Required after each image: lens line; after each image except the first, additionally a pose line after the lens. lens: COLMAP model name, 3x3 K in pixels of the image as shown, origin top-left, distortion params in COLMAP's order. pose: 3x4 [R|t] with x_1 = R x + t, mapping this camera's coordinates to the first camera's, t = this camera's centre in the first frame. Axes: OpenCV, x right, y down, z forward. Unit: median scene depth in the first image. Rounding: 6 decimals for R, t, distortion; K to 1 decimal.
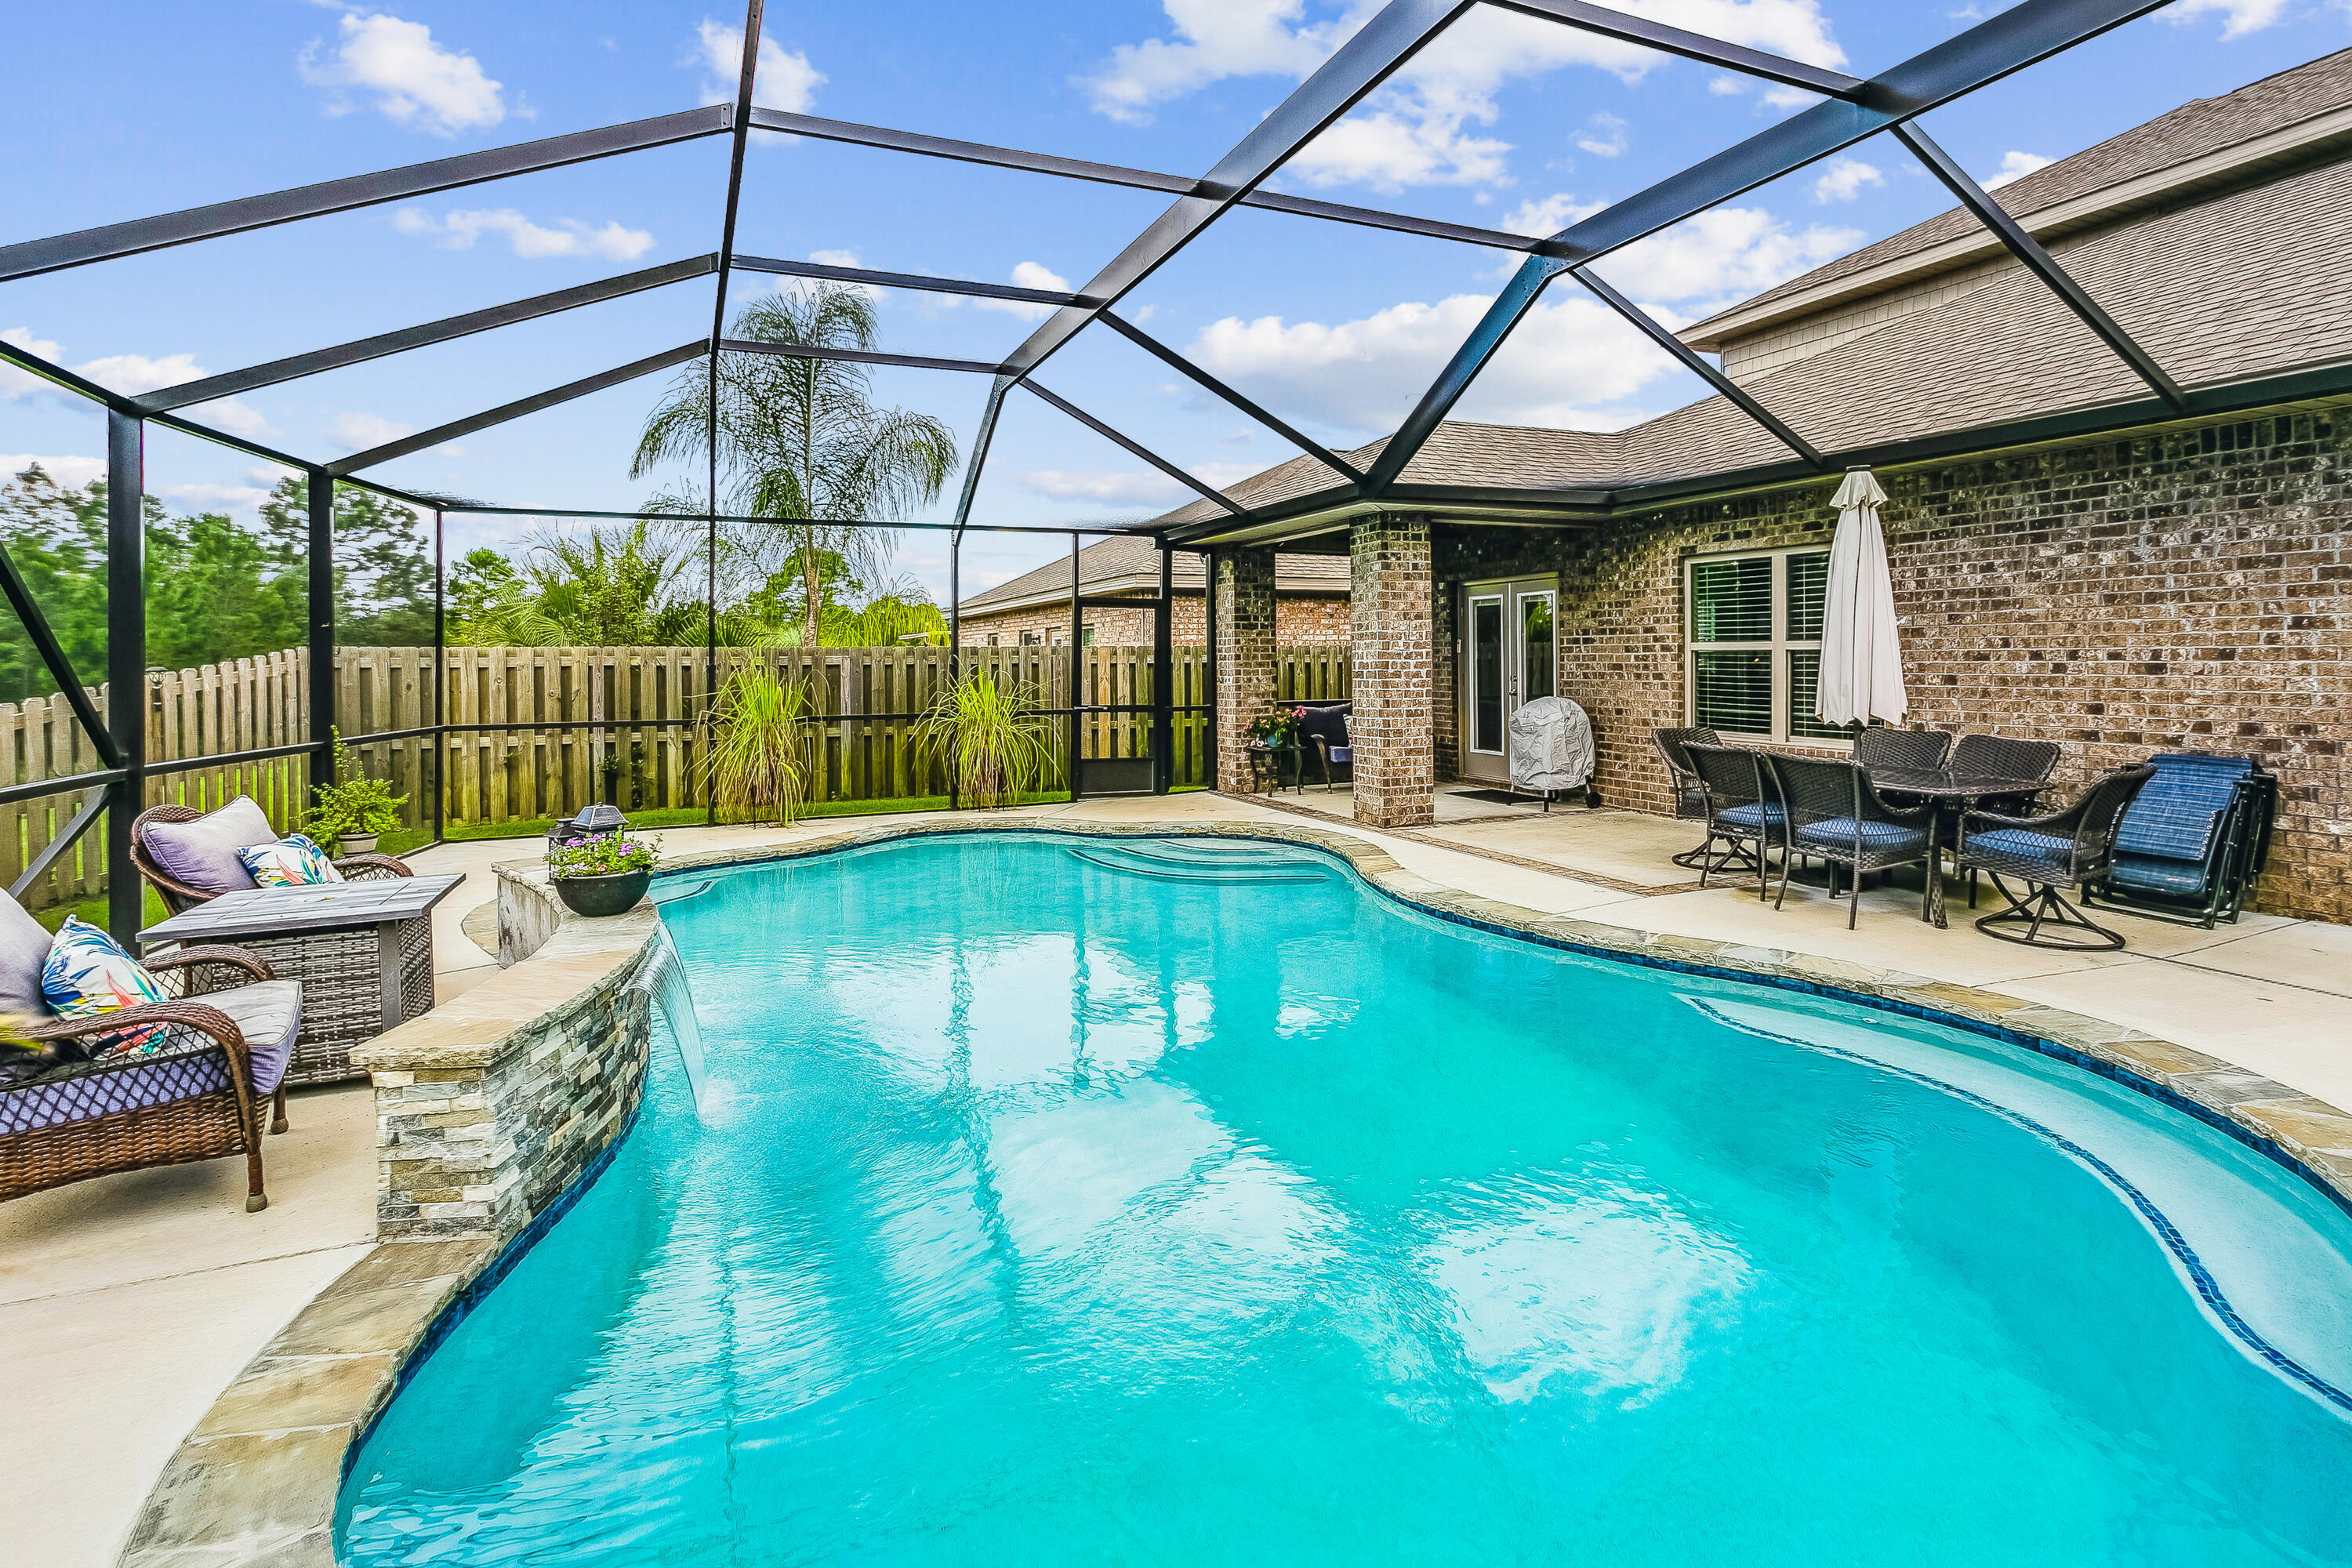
lens RADIAL K [[1158.5, 0, 1174.9], [0, 1158.5, 661.5], [0, 0, 1]] dist [0.007461, -0.000118]
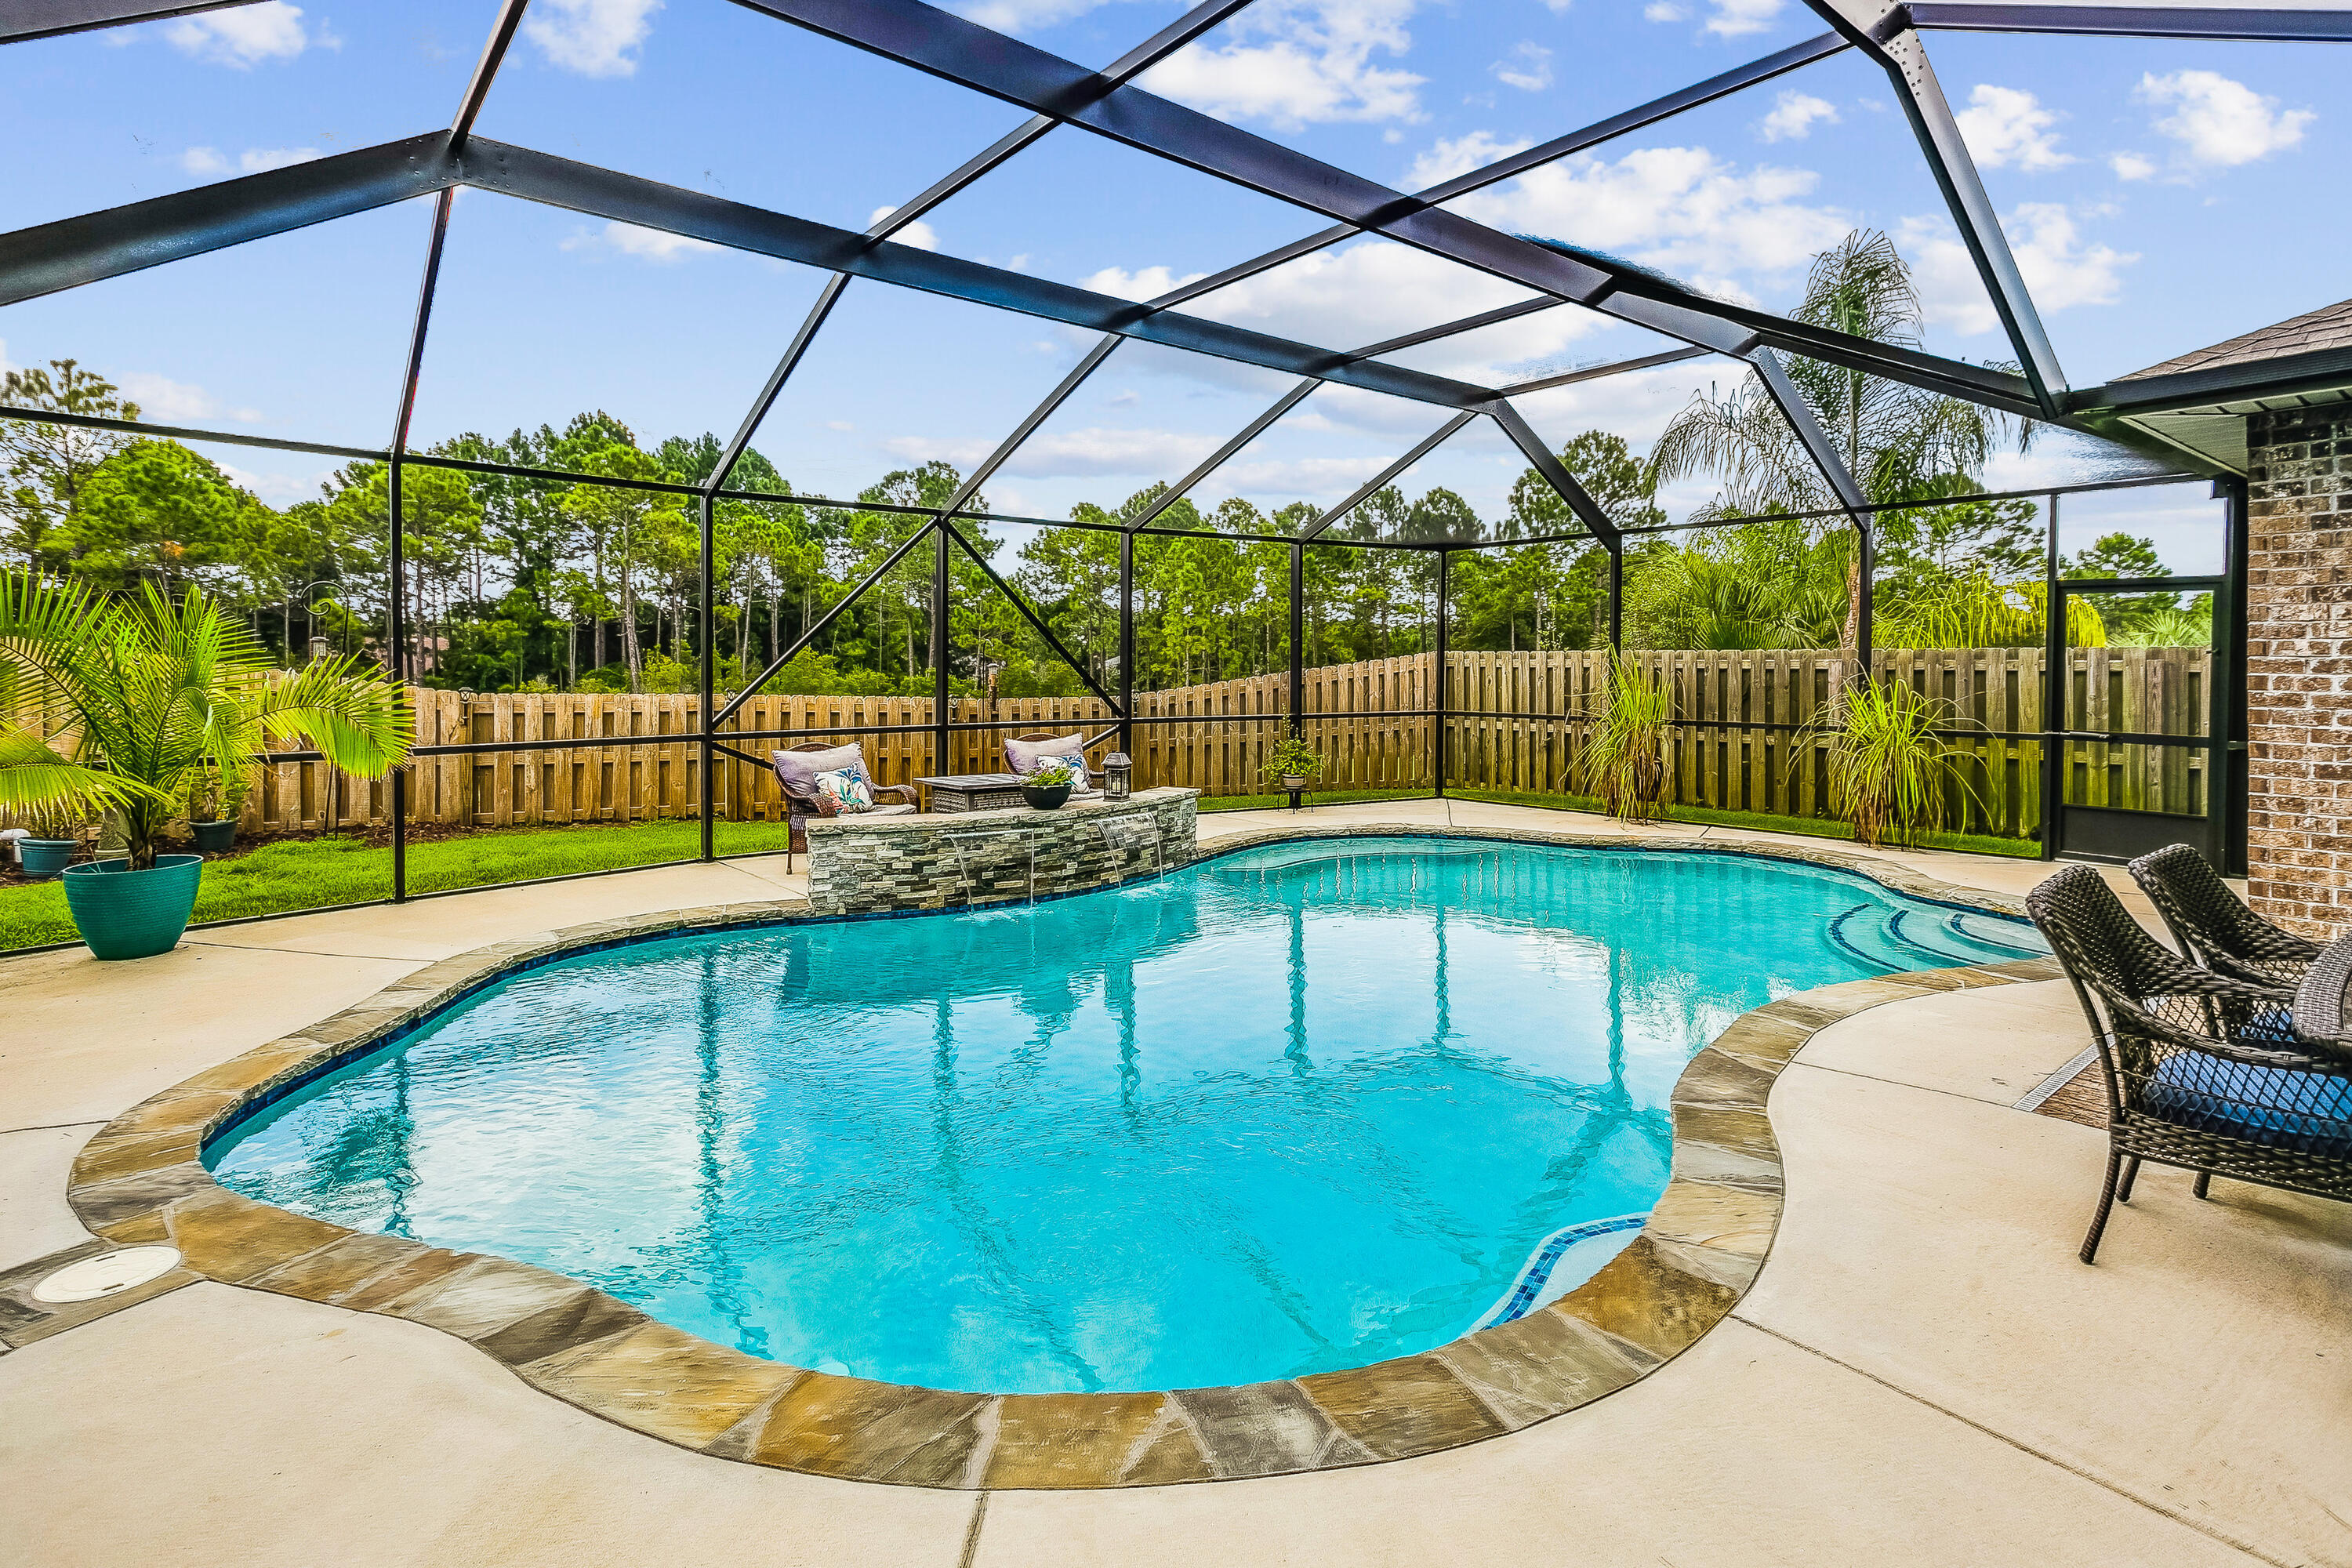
lens RADIAL K [[1163.5, 0, 1151.4], [0, 1163.5, 673.7], [0, 0, 1]] dist [0.001480, 0.000089]
pose [[0.269847, 0.016943, -0.962754, 0.812805], [-0.004286, 0.999856, 0.016395, -0.011679], [0.962894, -0.000297, 0.269881, 0.442846]]
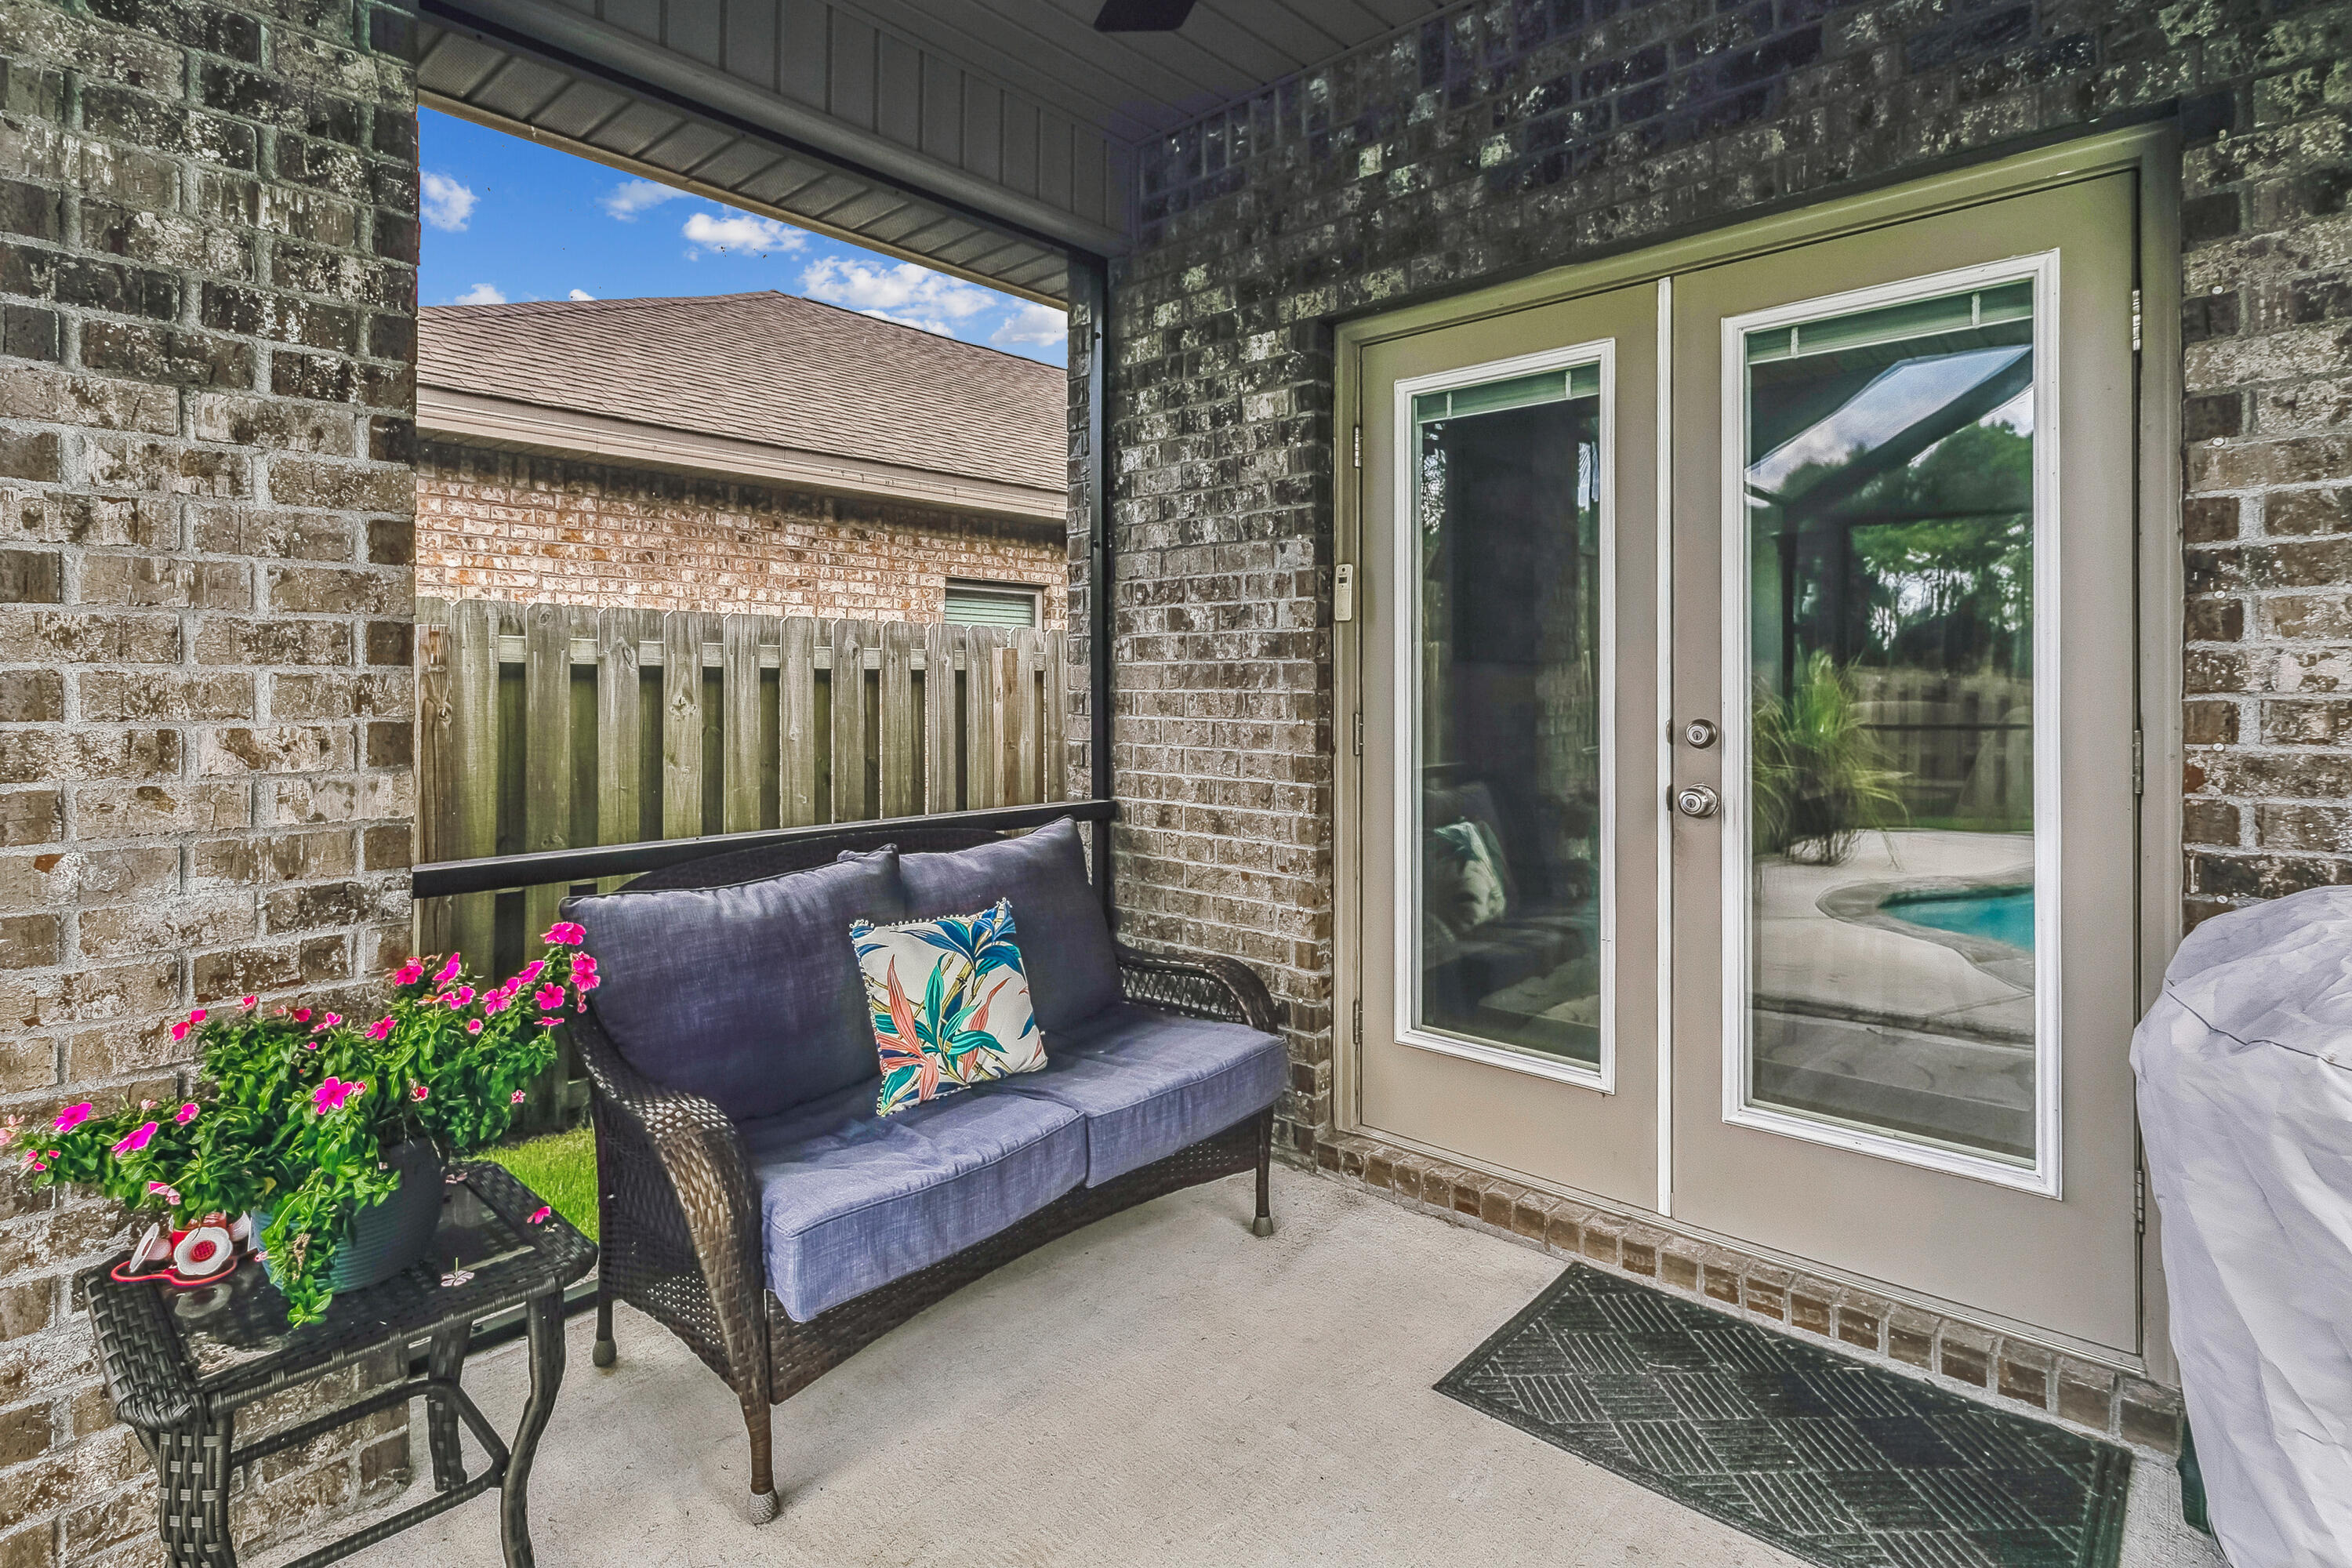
lens RADIAL K [[1163.5, 0, 1151.4], [0, 1163.5, 673.7], [0, 0, 1]] dist [0.001480, 0.000089]
pose [[0.910686, 0.014540, 0.412844, 0.201436], [-0.009175, 0.999846, -0.014975, 0.013513], [-0.412998, 0.009850, 0.910679, 1.456372]]
